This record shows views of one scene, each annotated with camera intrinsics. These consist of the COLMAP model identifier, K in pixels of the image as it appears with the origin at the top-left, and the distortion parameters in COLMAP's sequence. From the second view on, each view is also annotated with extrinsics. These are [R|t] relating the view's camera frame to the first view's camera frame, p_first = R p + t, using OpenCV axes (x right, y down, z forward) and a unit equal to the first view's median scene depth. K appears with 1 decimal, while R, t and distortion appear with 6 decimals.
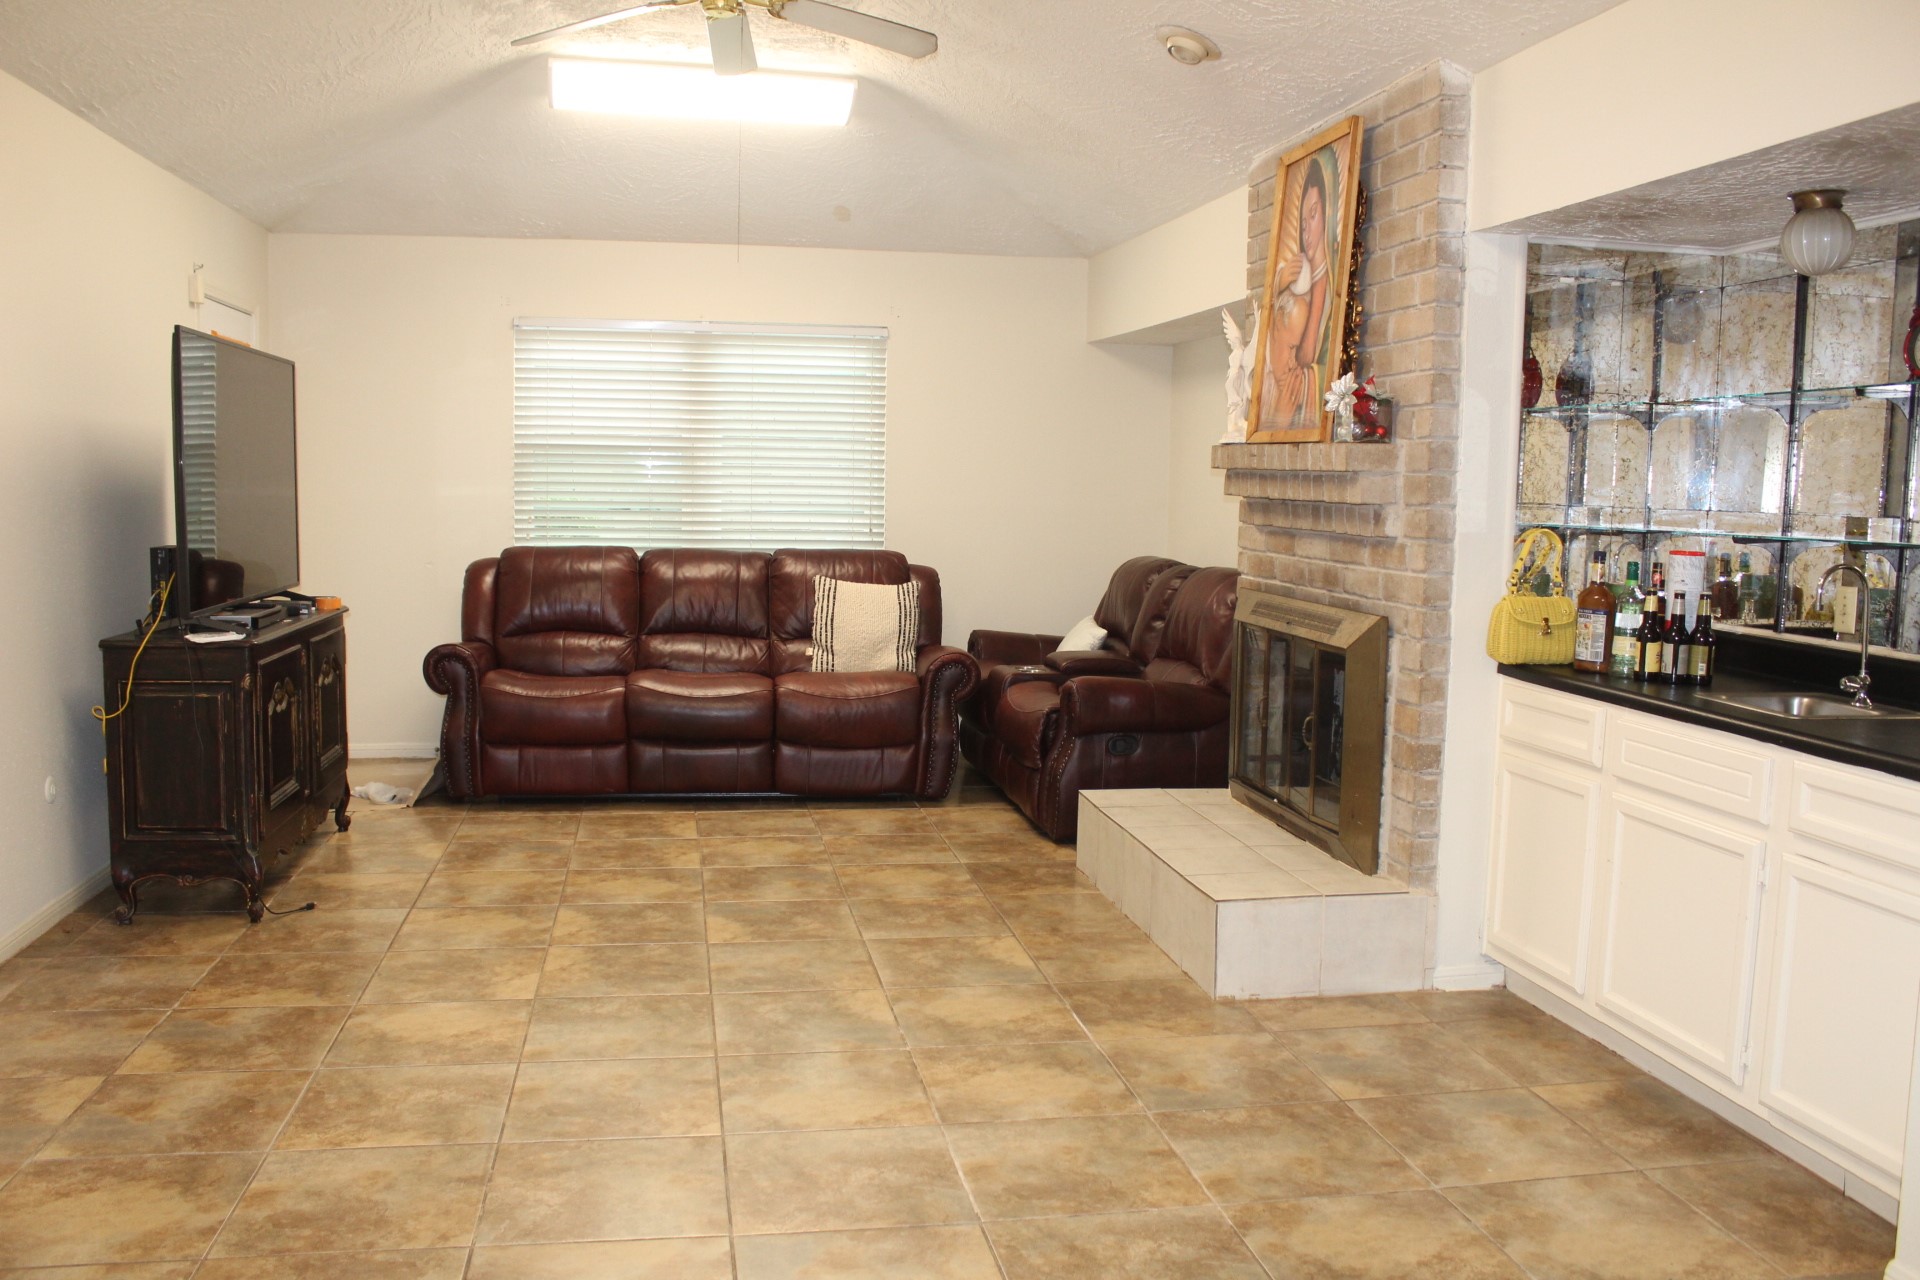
lens RADIAL K [[1599.6, 0, 960.0], [0, 1599.6, 640.0], [0, 0, 1]] dist [-0.164505, 0.140354]
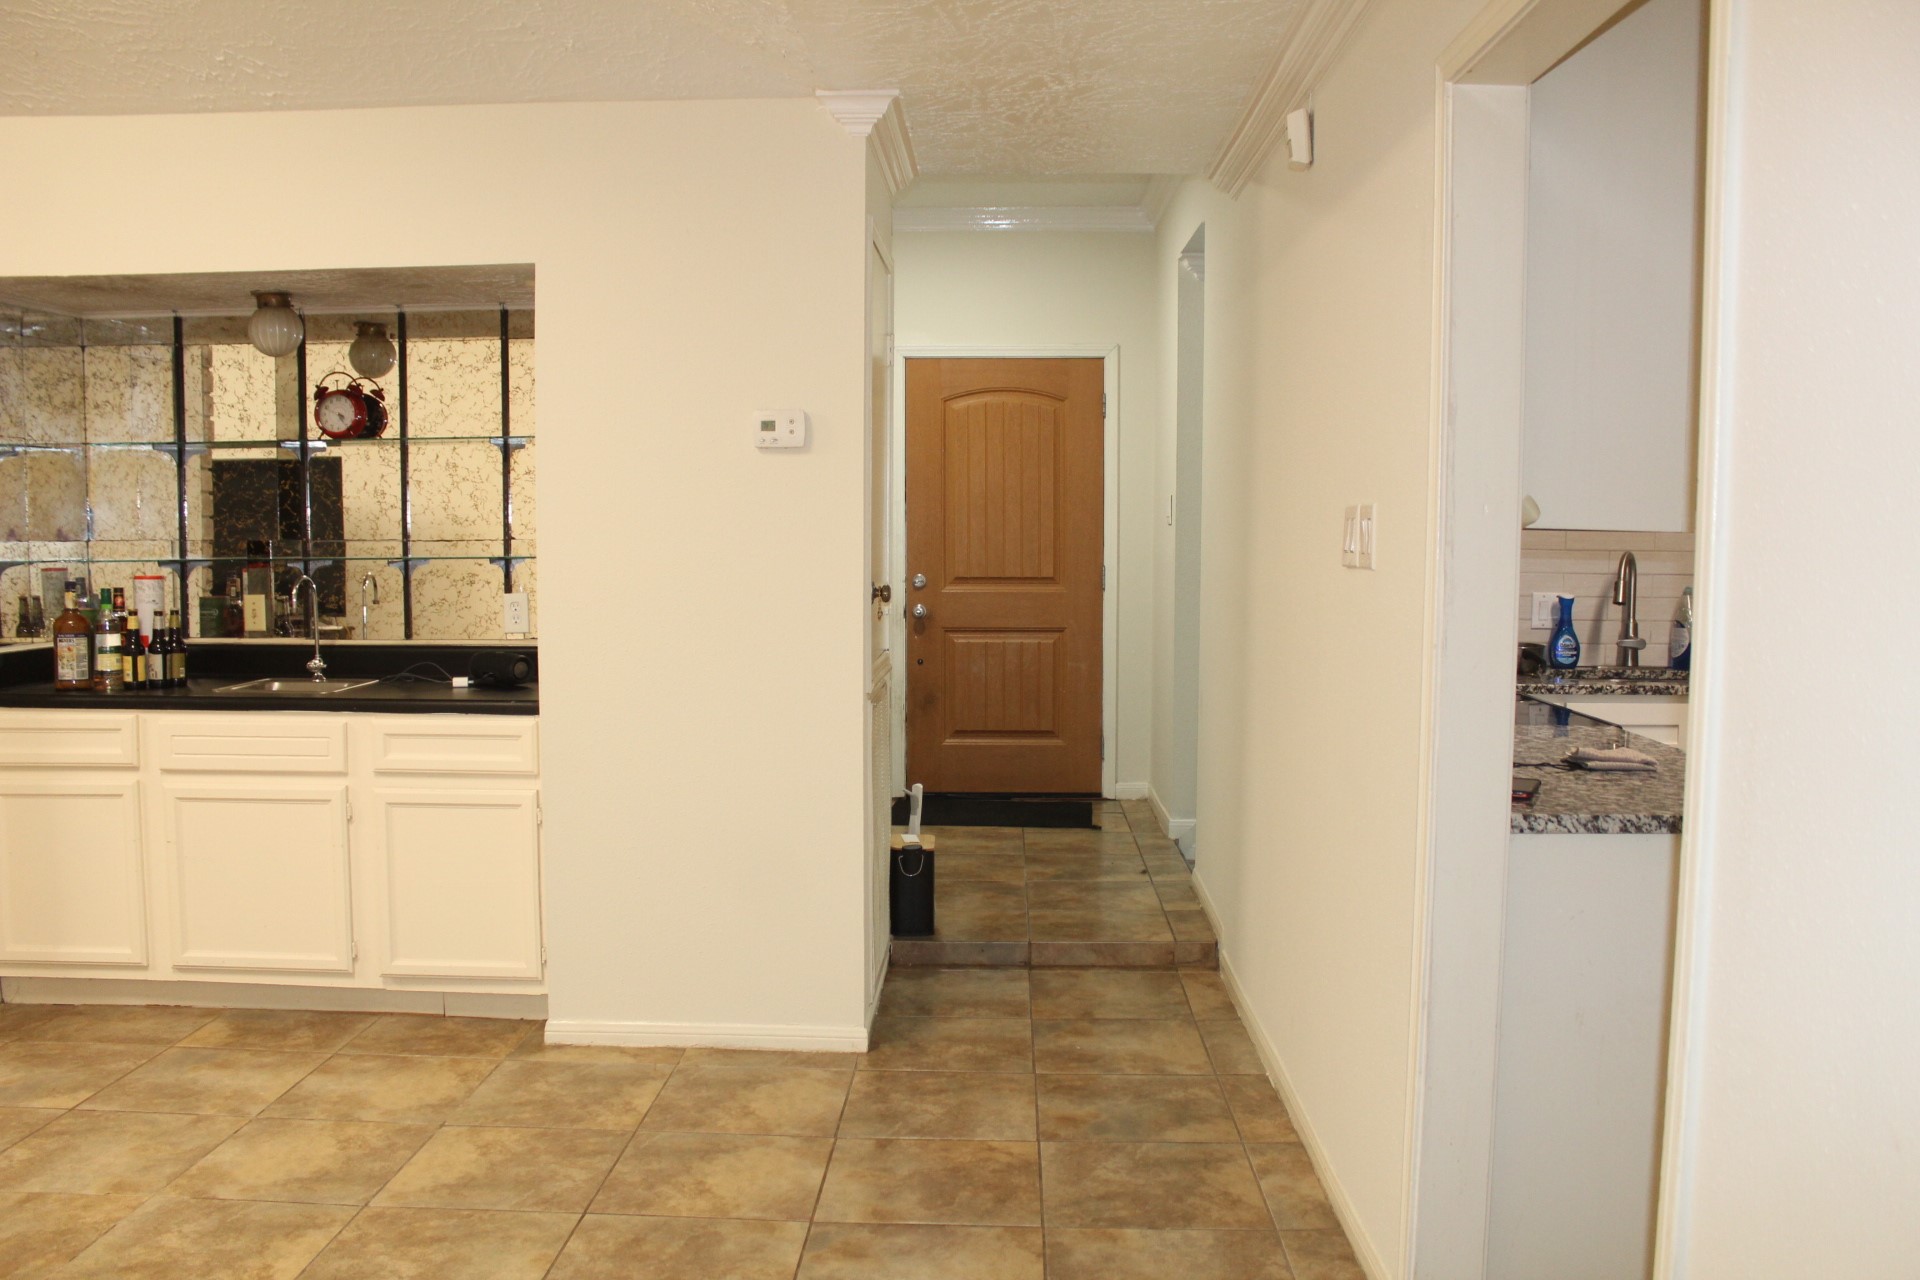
lens RADIAL K [[1599.6, 0, 960.0], [0, 1599.6, 640.0], [0, 0, 1]] dist [-0.164505, 0.140354]
pose [[0.216088, -0.094993, 0.971742, -0.548899], [0.101165, 0.992077, 0.074485, -0.033969], [-0.971119, 0.082211, 0.223986, 0.143786]]
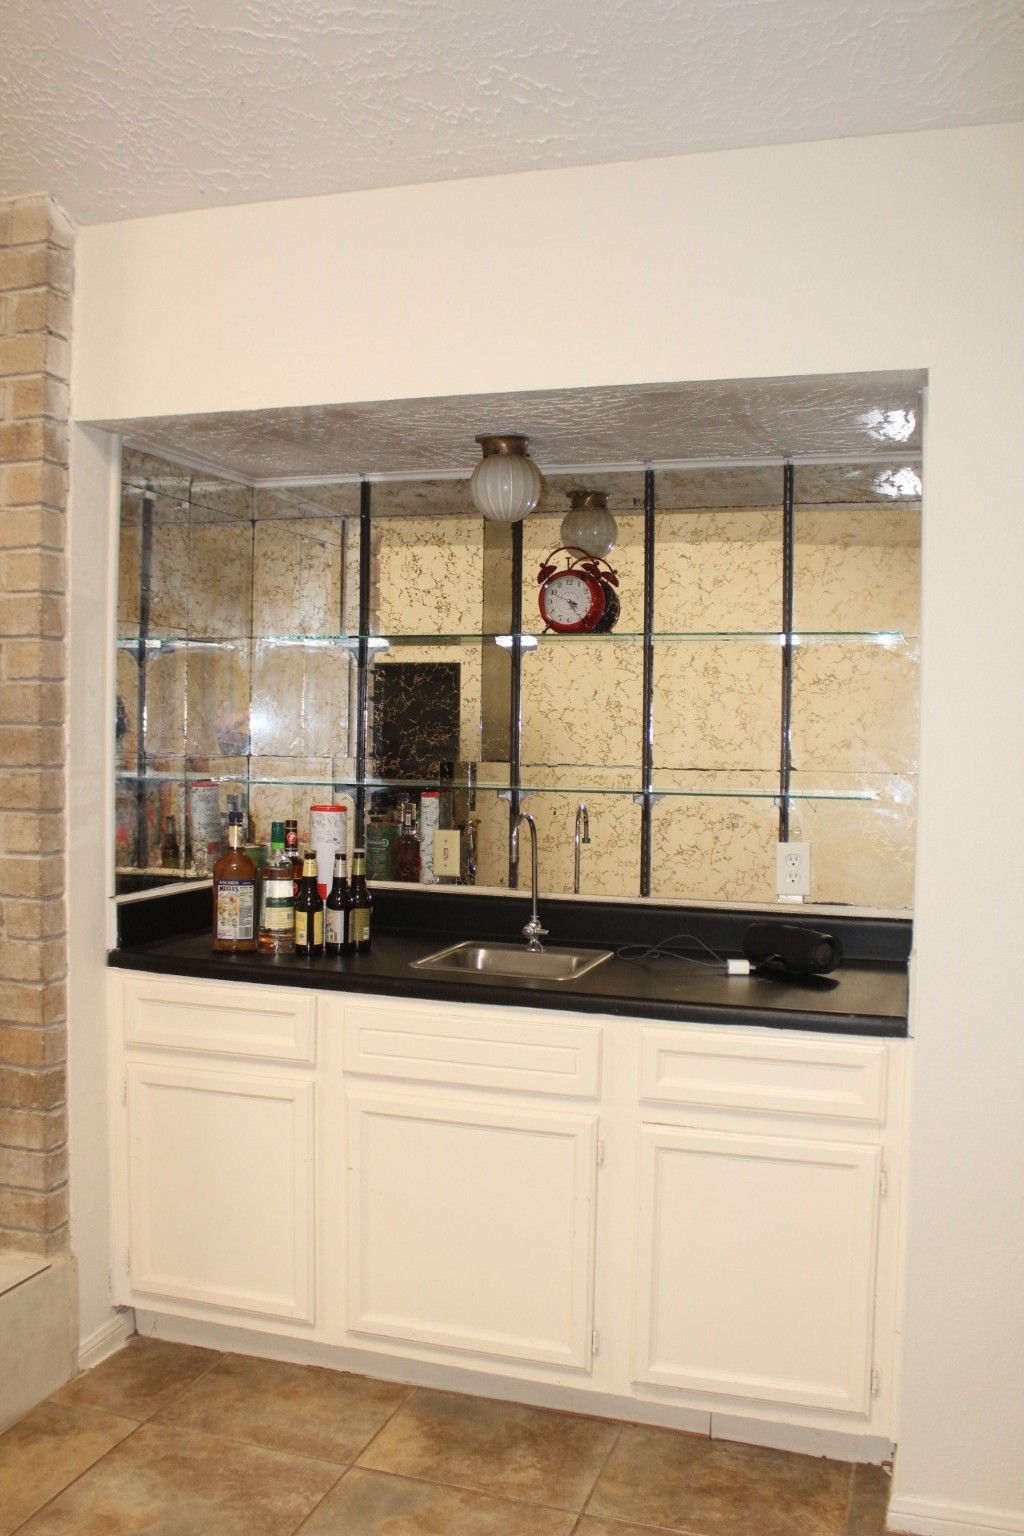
lens RADIAL K [[1361.5, 0, 517.5], [0, 1361.5, 771.9], [0, 0, 1]] dist [-0.173291, 0.165112]
pose [[0.474940, -0.044651, 0.878885, -0.180465], [0.081696, 0.996636, 0.006485, -0.073980], [-0.876218, 0.068721, 0.476990, 0.526615]]
